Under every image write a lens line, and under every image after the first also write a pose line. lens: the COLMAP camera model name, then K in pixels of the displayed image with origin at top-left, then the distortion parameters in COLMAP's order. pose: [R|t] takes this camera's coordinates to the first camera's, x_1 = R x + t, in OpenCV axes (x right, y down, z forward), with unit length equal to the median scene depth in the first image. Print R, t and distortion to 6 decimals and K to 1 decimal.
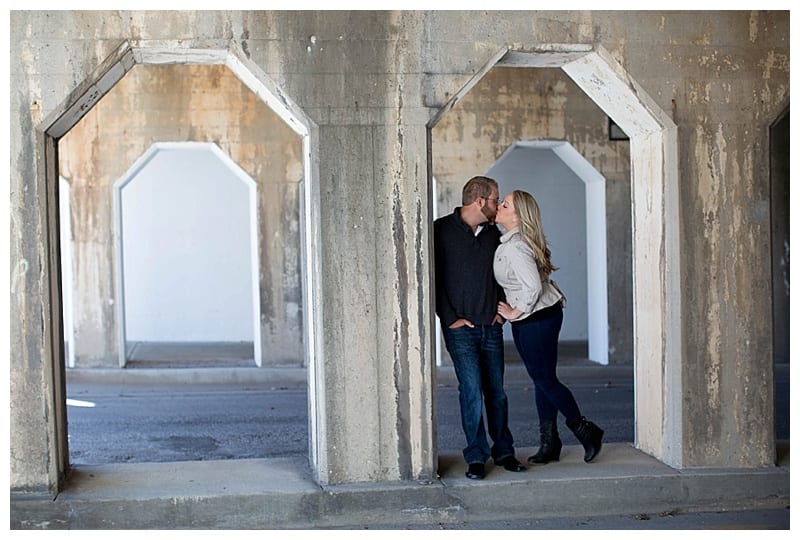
lens RADIAL K [[1155.6, 0, 400.0], [0, 1155.6, 270.0], [0, 0, 1]] dist [-0.146566, 0.102333]
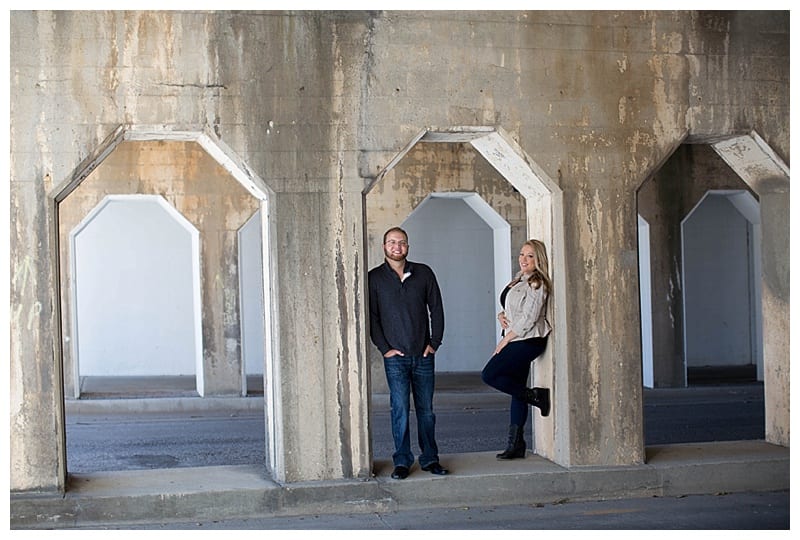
lens RADIAL K [[1273.2, 0, 400.0], [0, 1273.2, 270.0], [0, 0, 1]] dist [-0.135423, 0.087757]
pose [[0.996773, -0.005812, 0.080063, -0.046246], [0.008177, 0.999539, -0.029239, -0.000851], [-0.079856, 0.029799, 0.996361, -0.367974]]
